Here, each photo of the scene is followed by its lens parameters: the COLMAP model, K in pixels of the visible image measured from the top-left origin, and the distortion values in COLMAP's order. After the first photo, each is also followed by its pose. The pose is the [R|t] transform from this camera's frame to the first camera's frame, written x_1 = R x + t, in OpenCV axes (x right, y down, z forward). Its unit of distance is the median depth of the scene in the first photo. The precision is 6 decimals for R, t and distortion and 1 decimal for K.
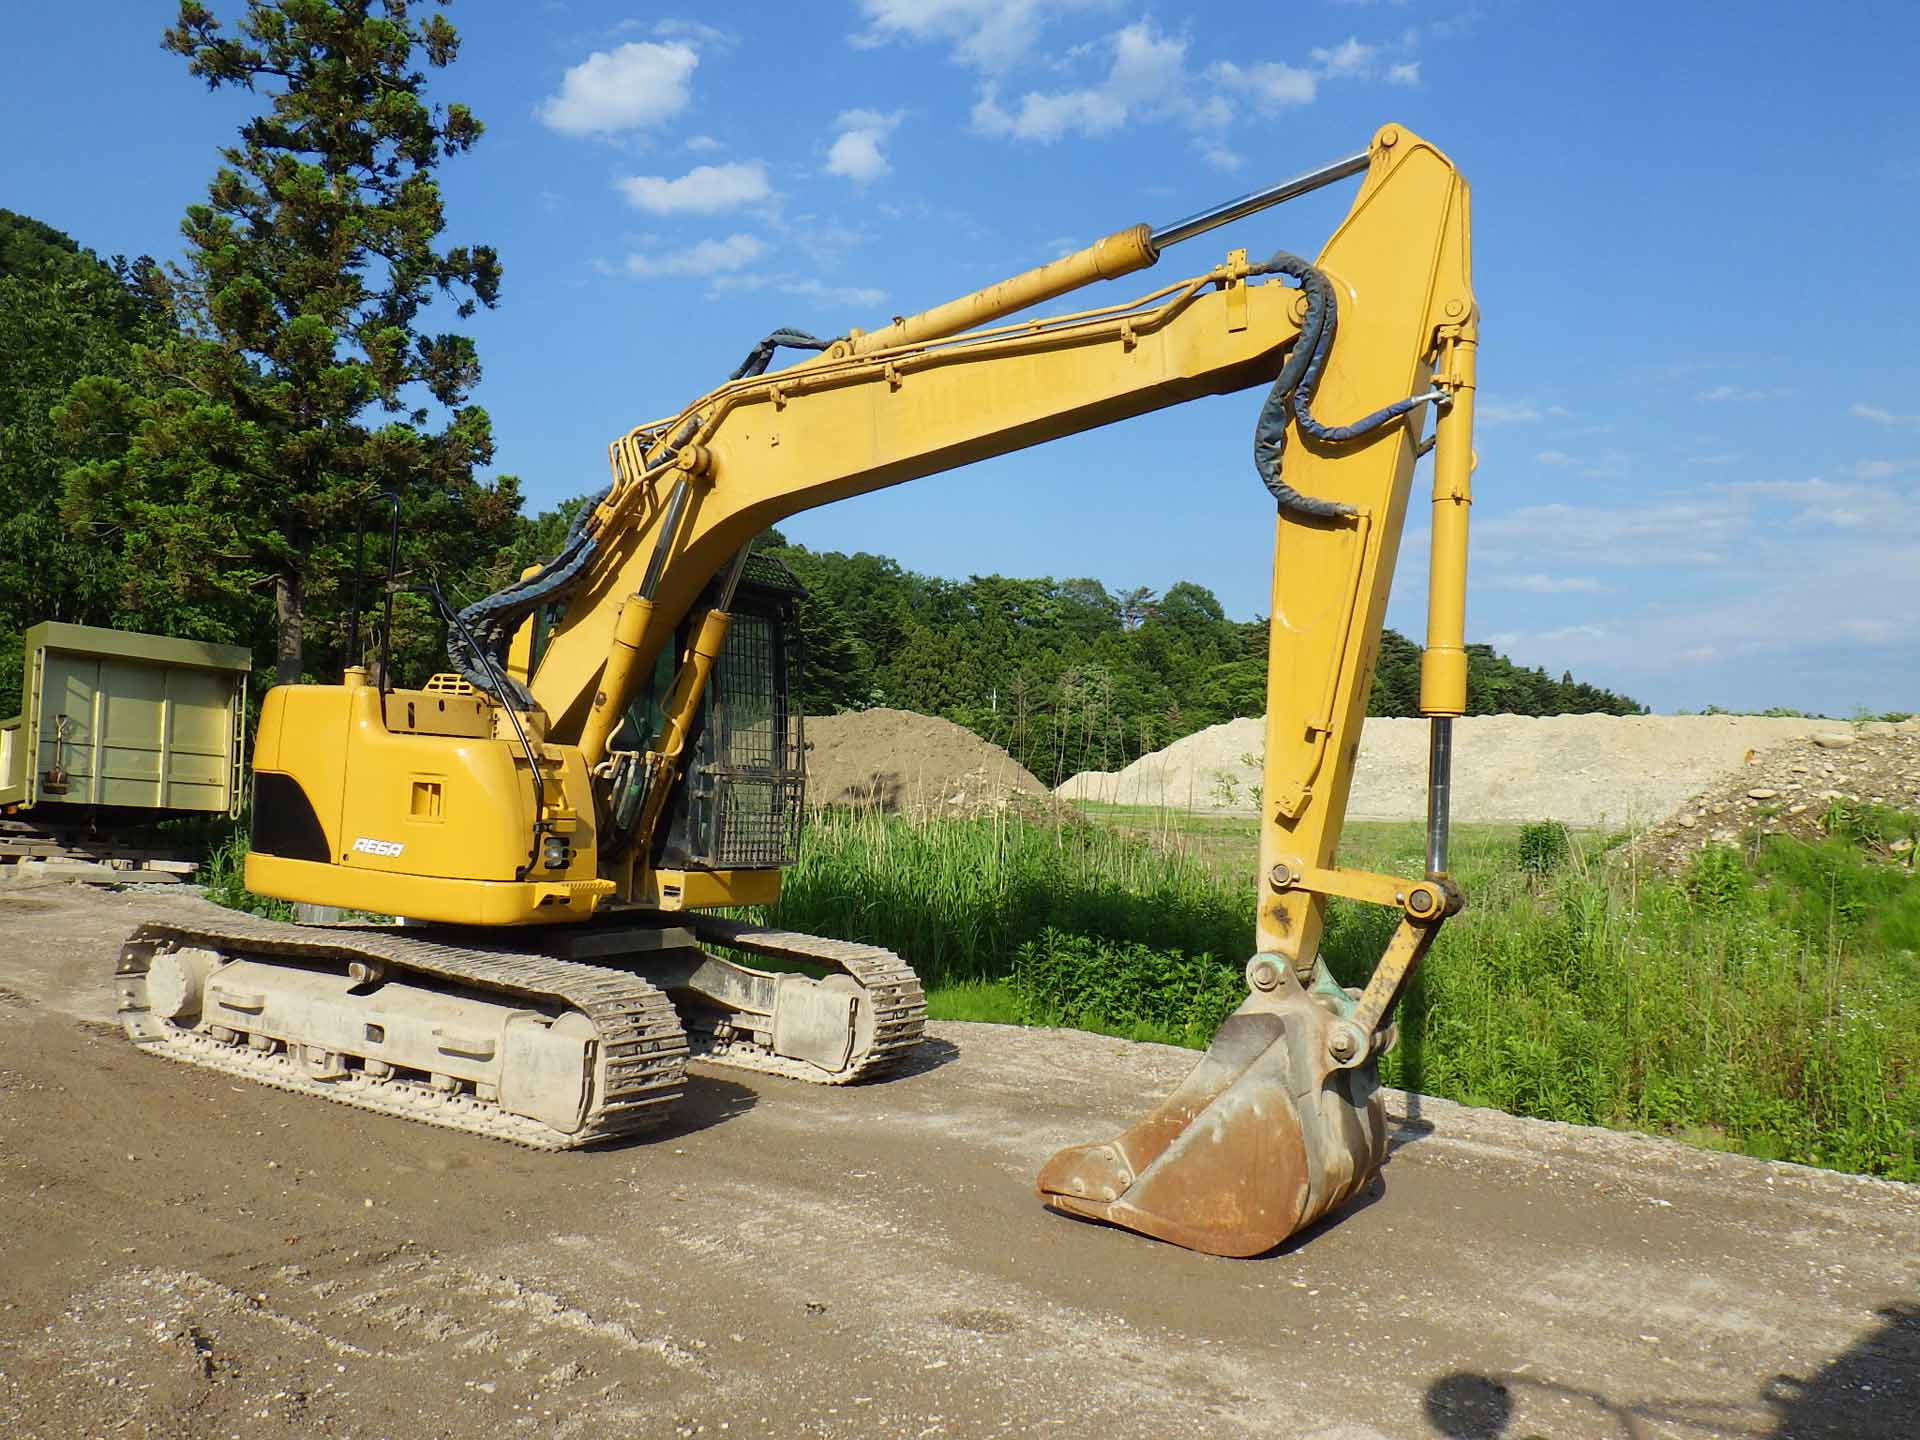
lens RADIAL K [[1582.9, 0, 964.5], [0, 1582.9, 708.4], [0, 0, 1]] dist [-0.030576, -0.003269]
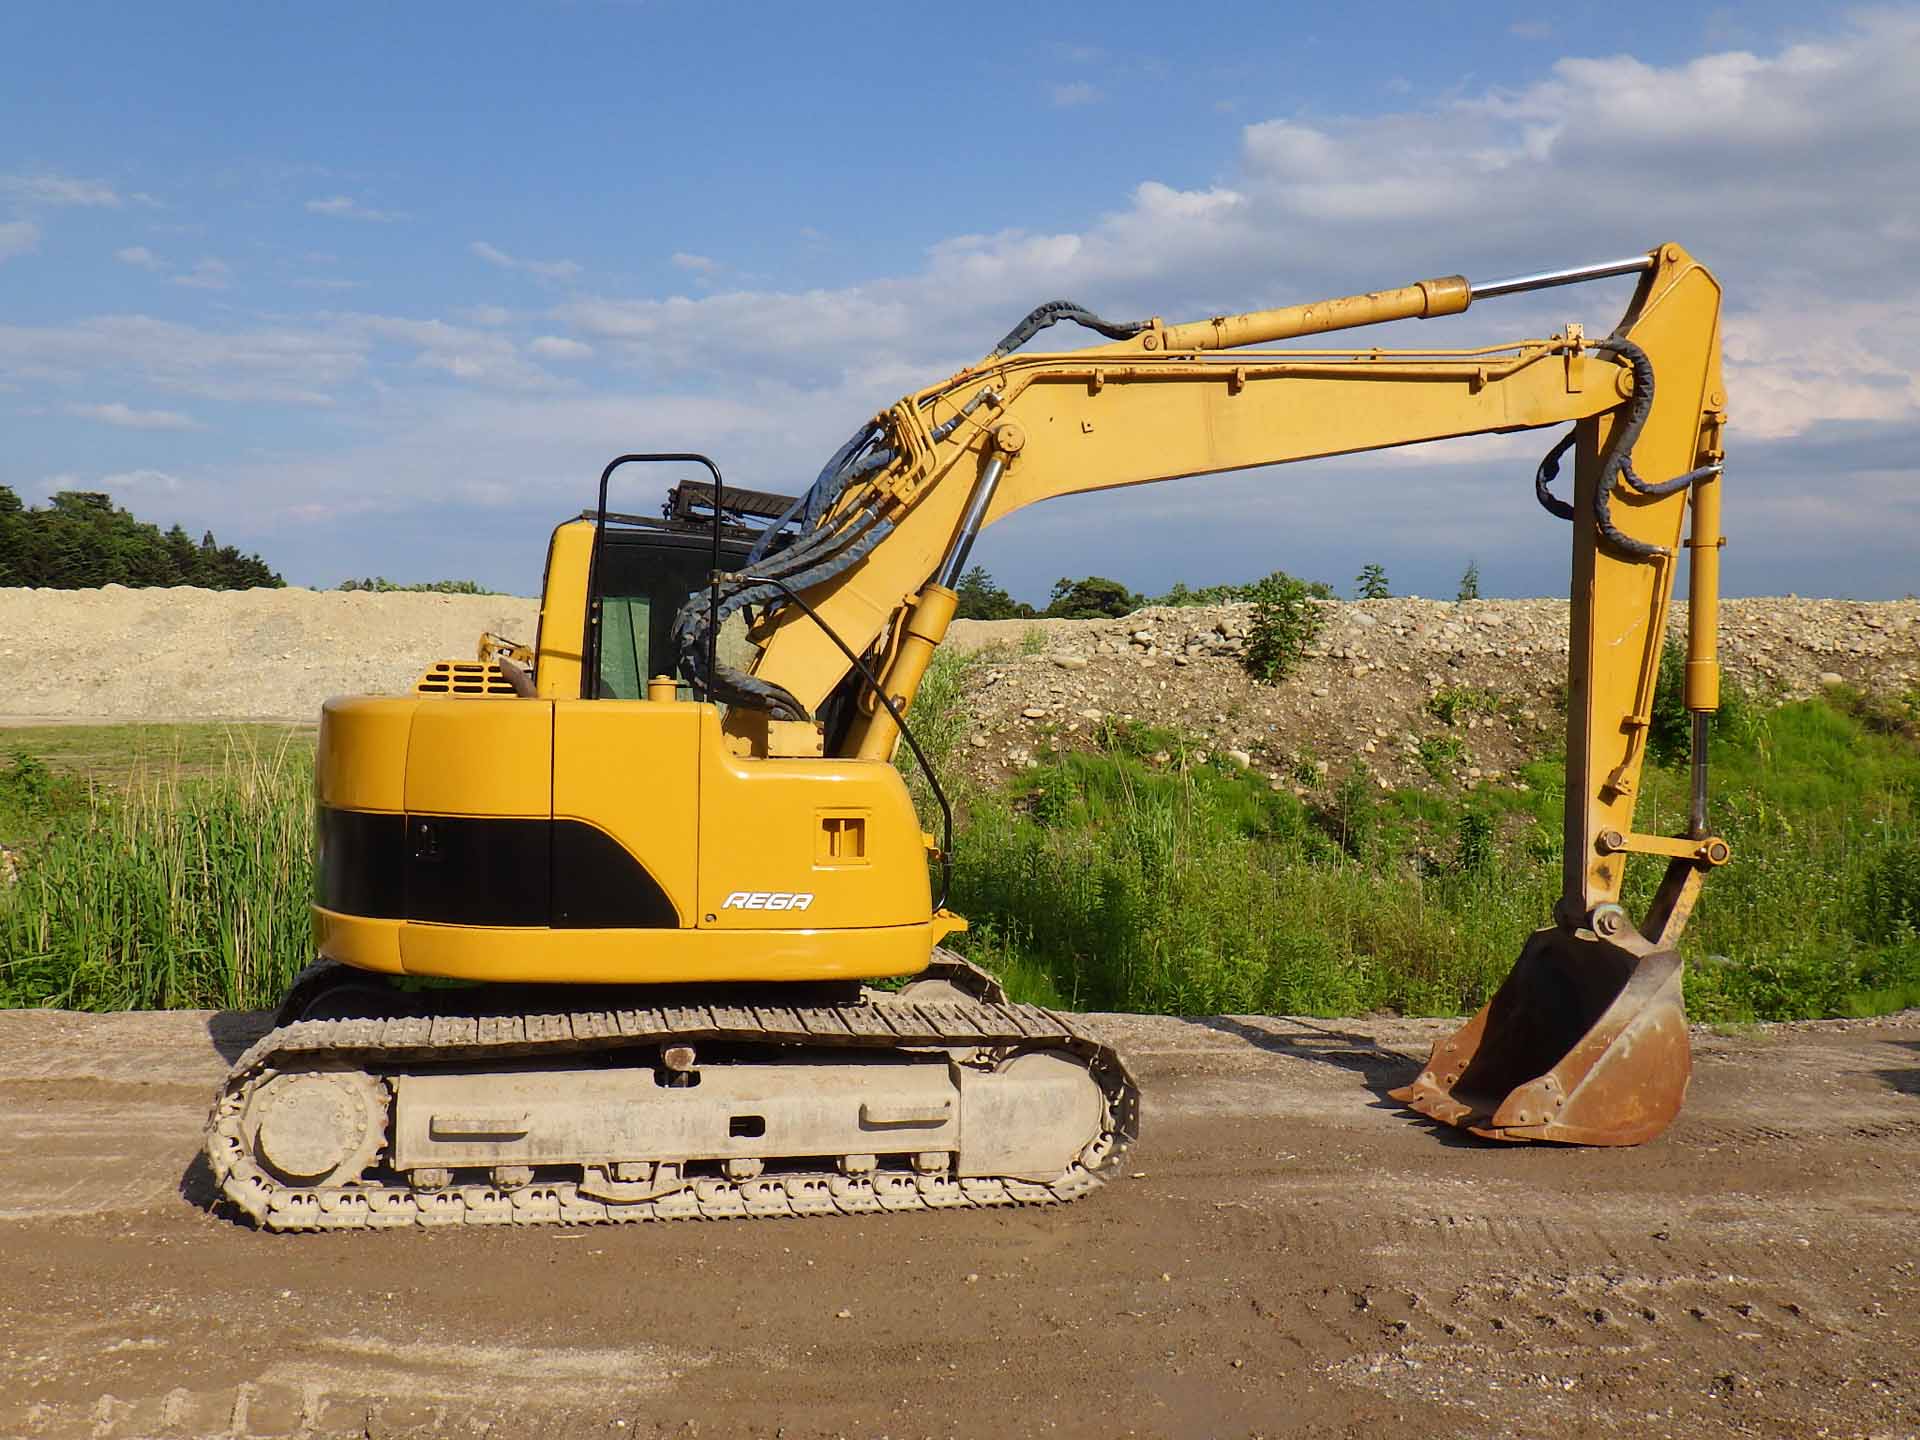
lens RADIAL K [[1894.7, 0, 941.1], [0, 1894.7, 717.0], [0, 0, 1]] dist [-0.026023, -0.012960]
pose [[0.730286, -0.045166, 0.681647, -0.945811], [-0.006621, 0.997297, 0.073175, -0.077246], [-0.683110, -0.057952, 0.728013, 0.222948]]
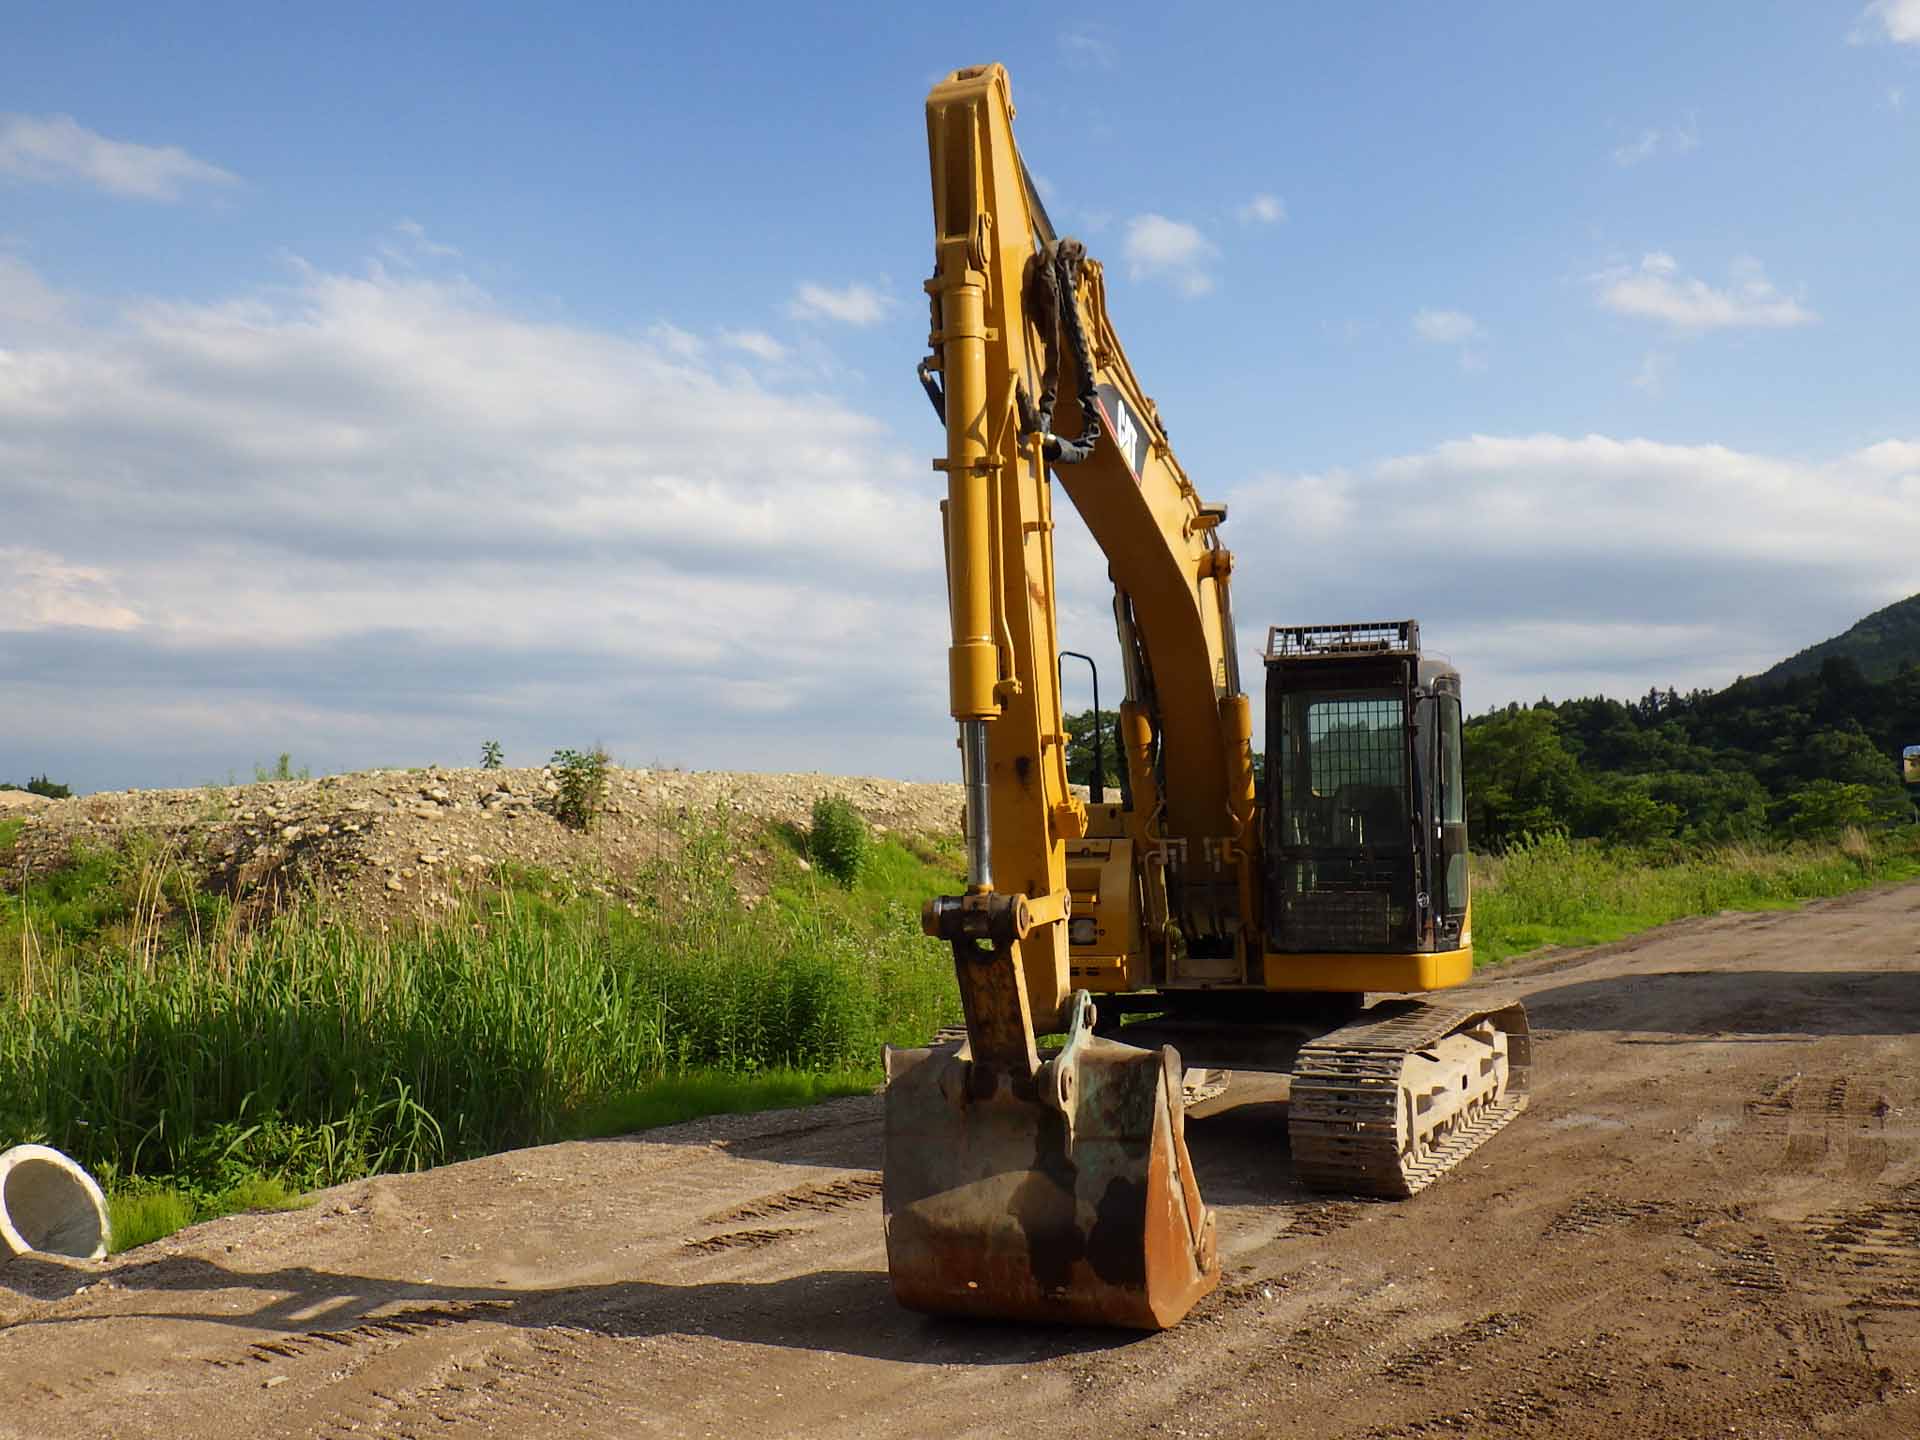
lens RADIAL K [[1582.9, 0, 964.5], [0, 1582.9, 708.4], [0, 0, 1]] dist [-0.030576, -0.003269]
pose [[-0.031132, 0.051332, 0.998196, -1.549535], [-0.020181, 0.998444, -0.051975, -0.007270], [-0.999312, -0.021763, -0.030048, 1.399367]]
